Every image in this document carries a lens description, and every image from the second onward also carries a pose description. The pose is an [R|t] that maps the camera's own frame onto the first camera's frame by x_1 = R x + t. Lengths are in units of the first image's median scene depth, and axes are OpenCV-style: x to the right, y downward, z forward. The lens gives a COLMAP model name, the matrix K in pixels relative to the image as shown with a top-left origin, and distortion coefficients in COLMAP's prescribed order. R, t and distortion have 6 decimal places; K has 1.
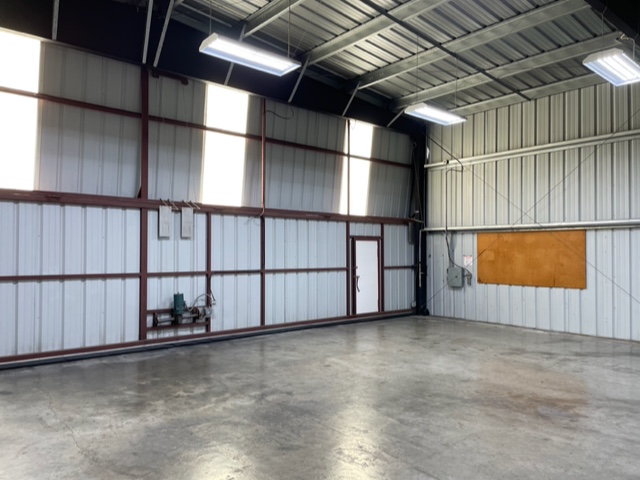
lens RADIAL K [[485.1, 0, 316.4], [0, 485.1, 243.8], [0, 0, 1]] dist [0.078593, -0.107397]
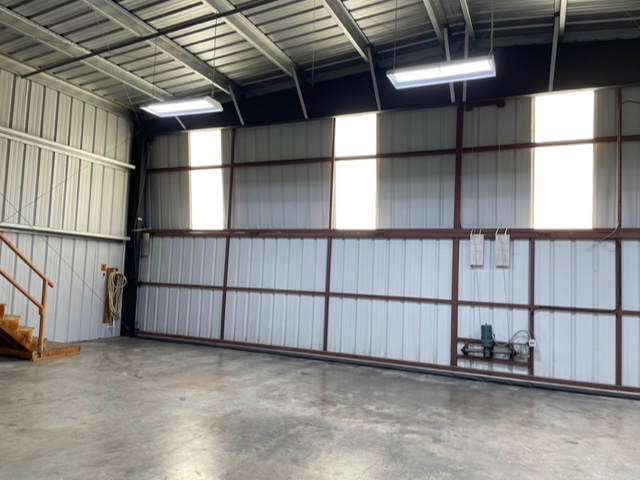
lens RADIAL K [[485.1, 0, 317.5], [0, 485.1, 241.3], [0, 0, 1]] dist [0.078593, -0.107397]
pose [[0.414852, -0.052381, -0.908380, 0.476769], [-0.025533, 0.997278, -0.069168, 0.014279], [0.909530, 0.051888, 0.412386, 0.310053]]
